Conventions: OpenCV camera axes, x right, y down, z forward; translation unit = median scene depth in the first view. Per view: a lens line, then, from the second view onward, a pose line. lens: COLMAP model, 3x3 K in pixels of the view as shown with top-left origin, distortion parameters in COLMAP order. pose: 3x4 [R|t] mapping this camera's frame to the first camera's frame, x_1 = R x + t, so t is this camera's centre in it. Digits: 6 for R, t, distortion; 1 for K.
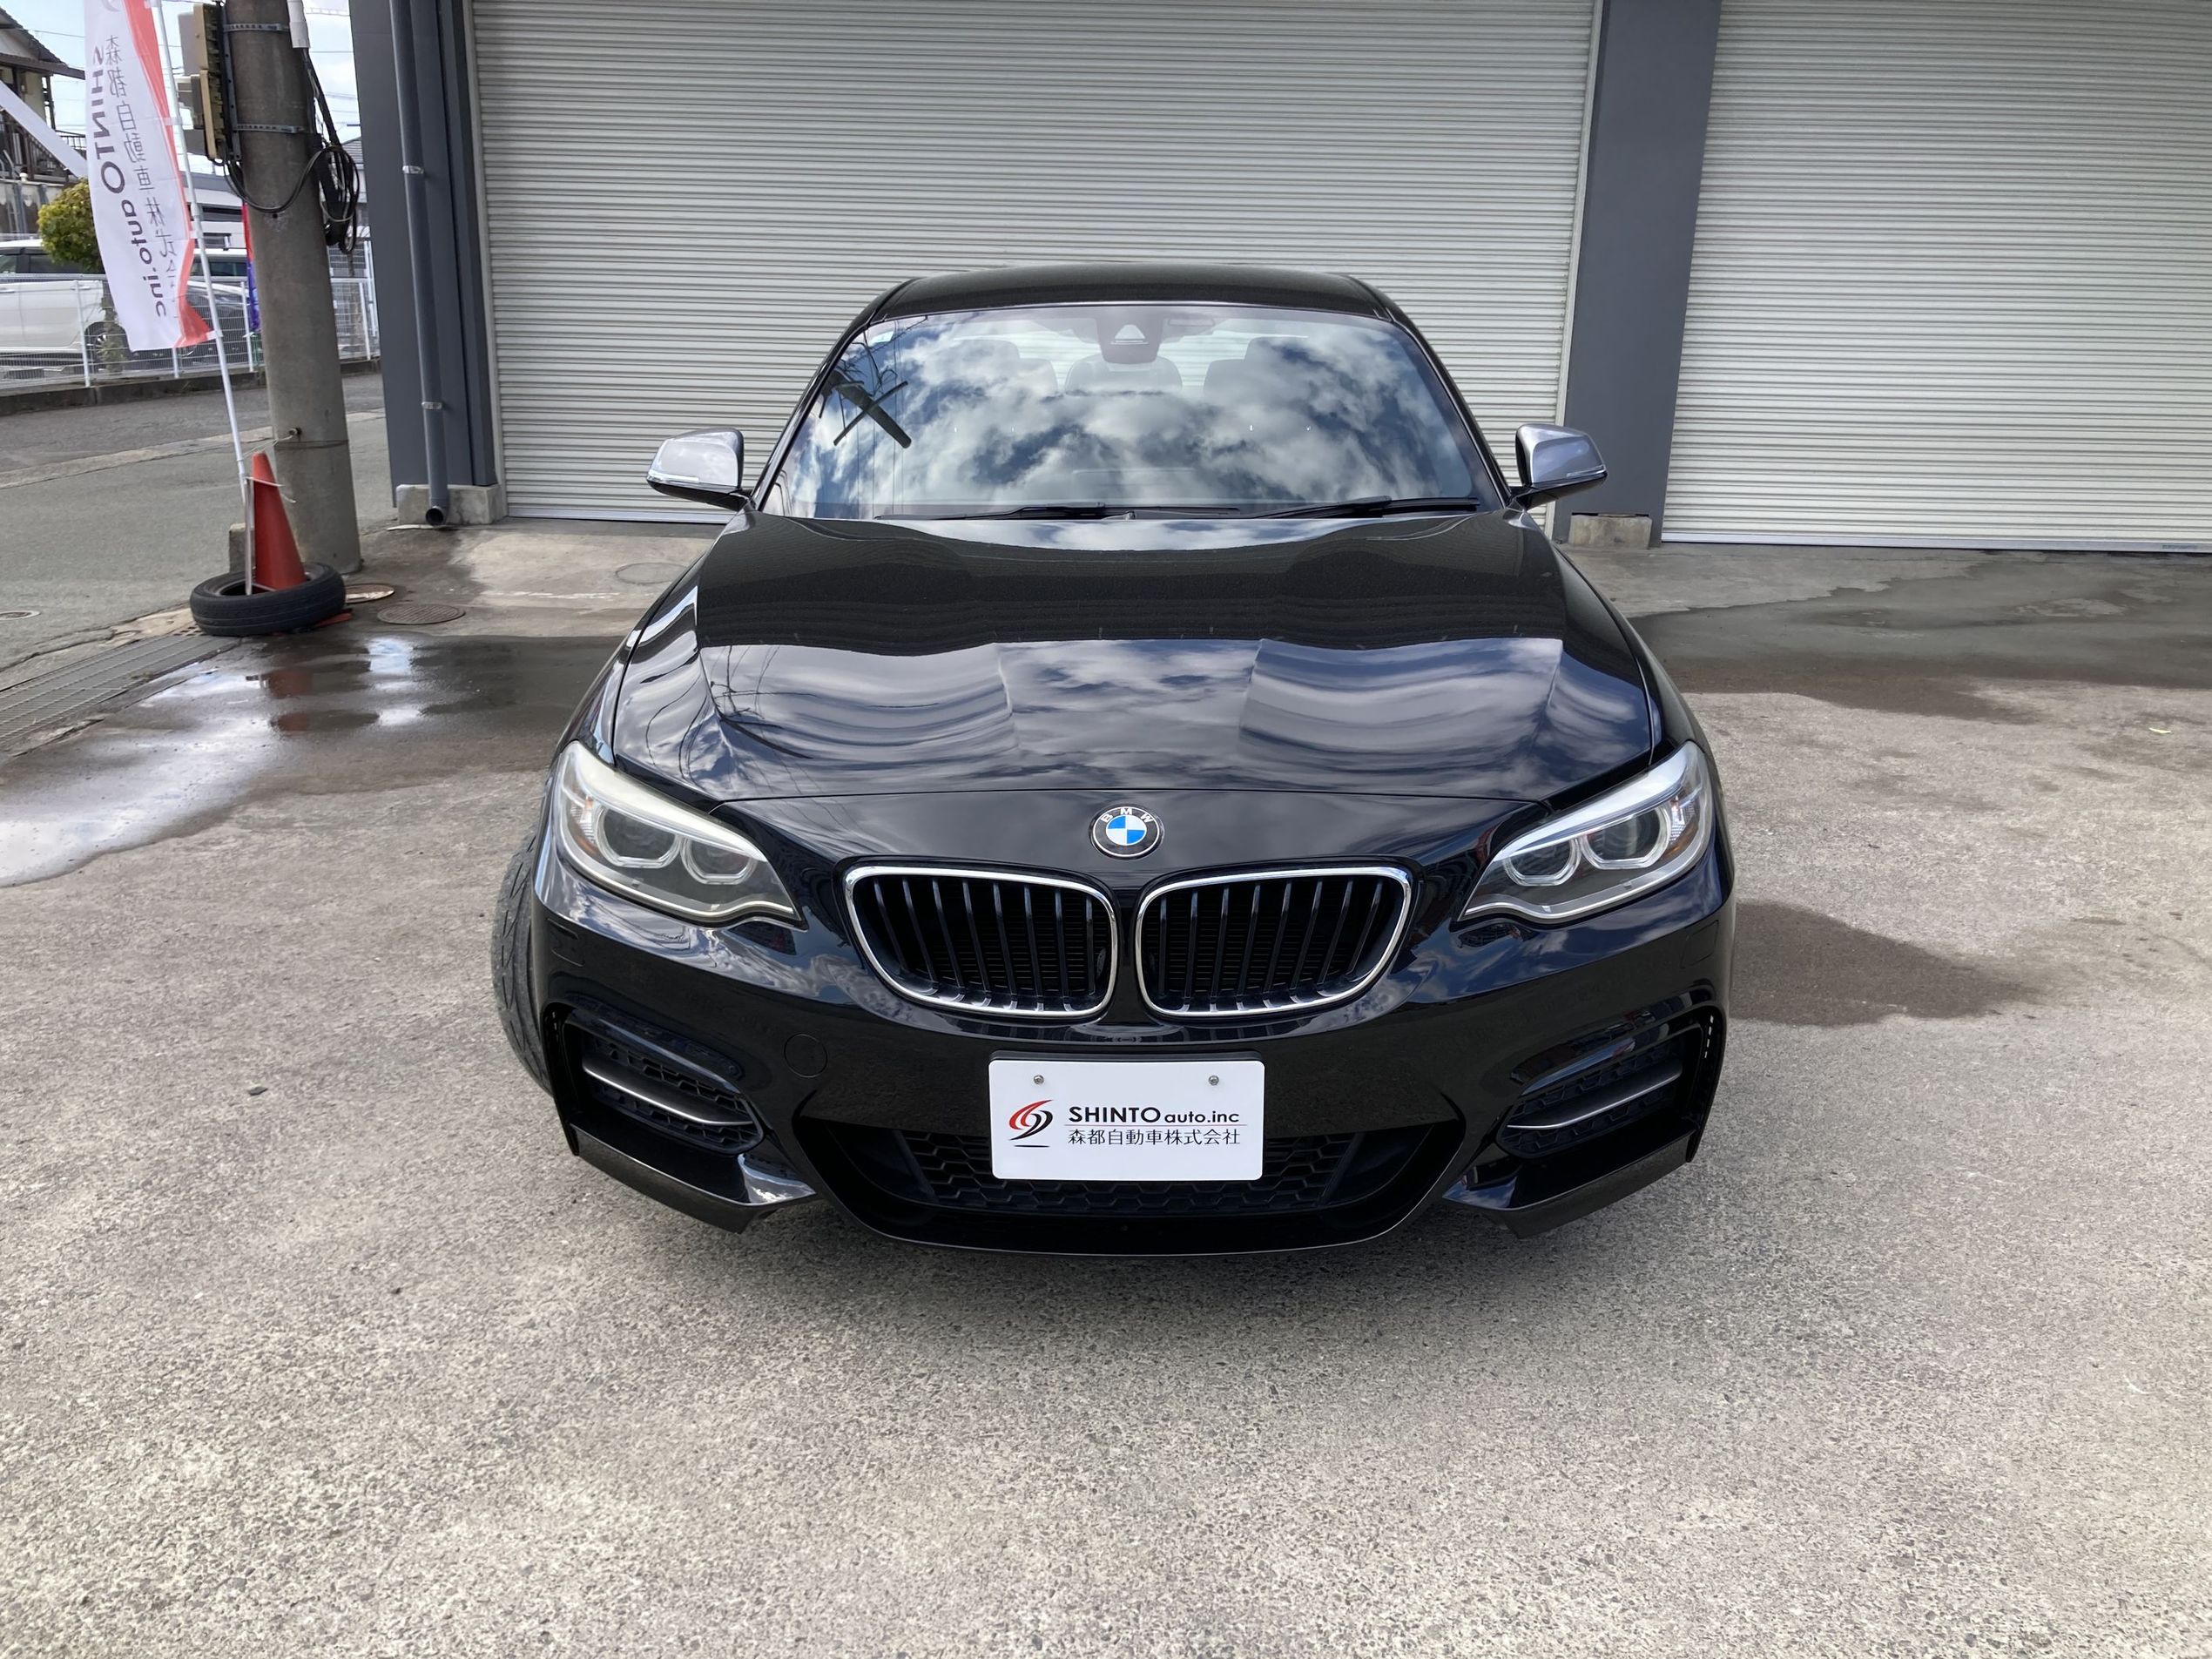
lens RADIAL K [[1803.7, 0, 989.0], [0, 1803.7, 778.4], [0, 0, 1]] dist [0.020358, -0.031682]
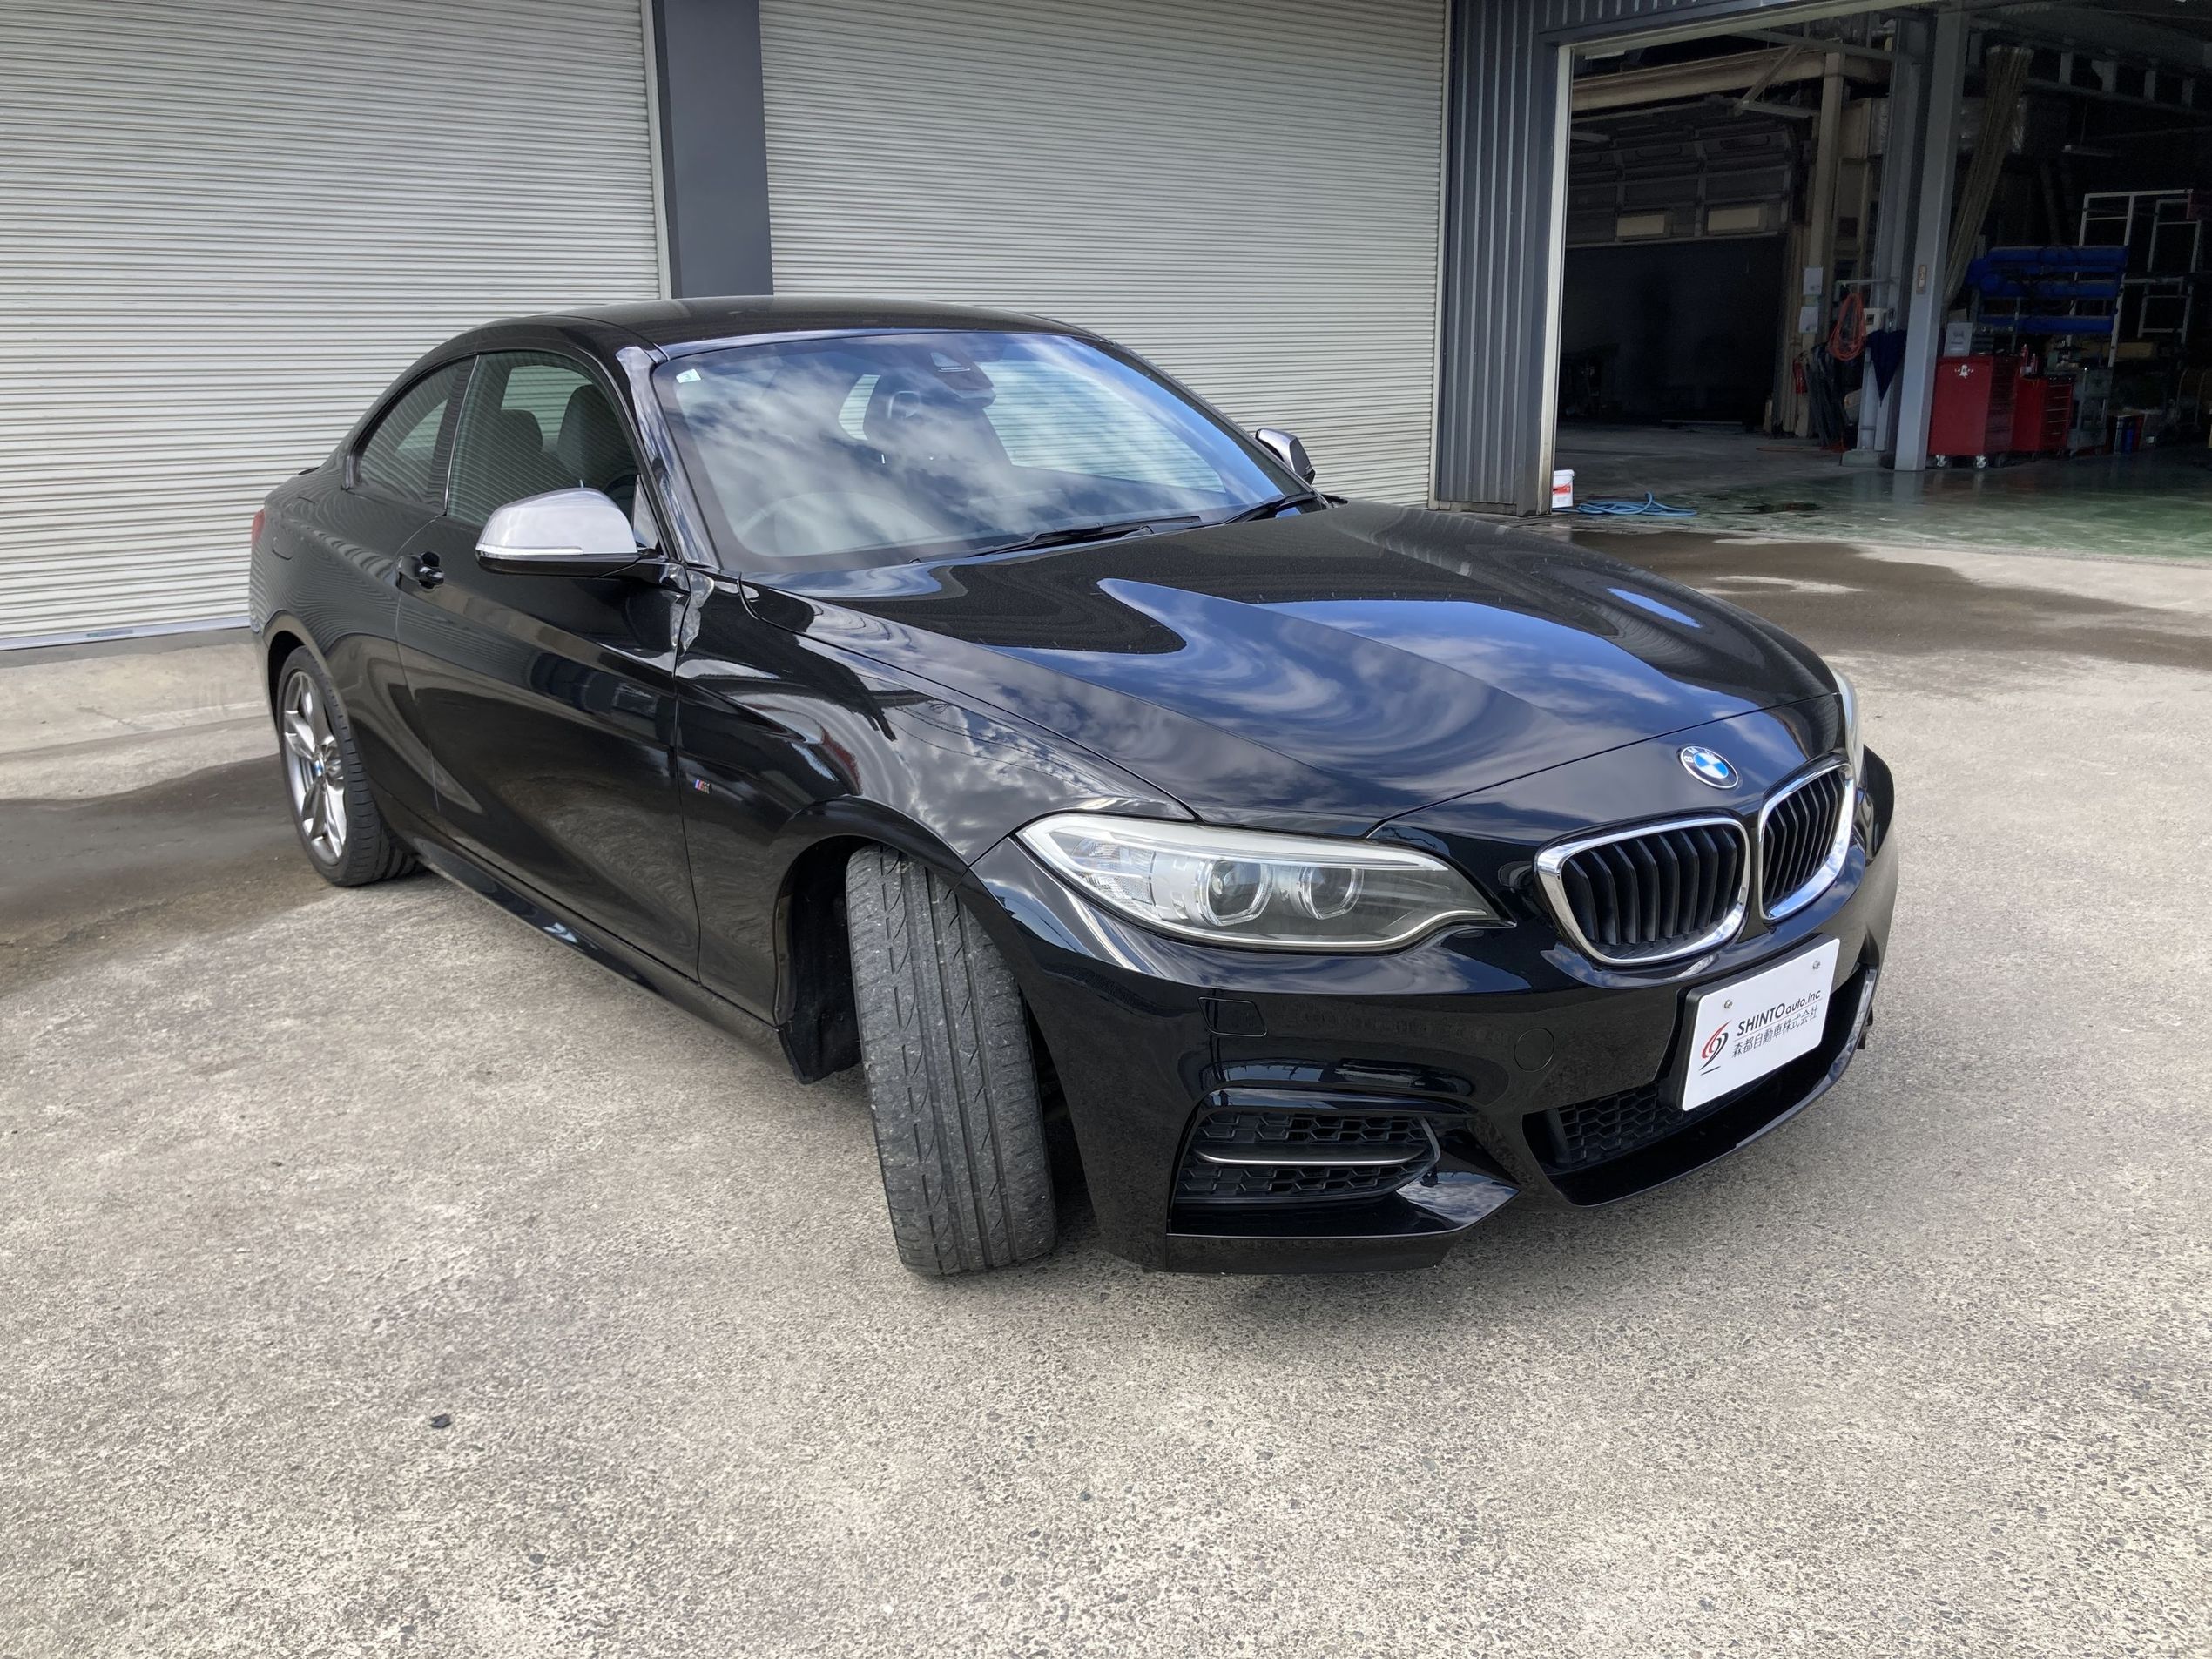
lens RADIAL K [[1803.7, 0, 1100.8], [0, 1803.7, 830.5], [0, 0, 1]] dist [0.020358, -0.031682]
pose [[0.765279, -0.192753, 0.614162, -0.899497], [0.197098, 0.978453, 0.061491, -0.074071], [-0.612781, 0.073992, 0.786781, 0.372379]]
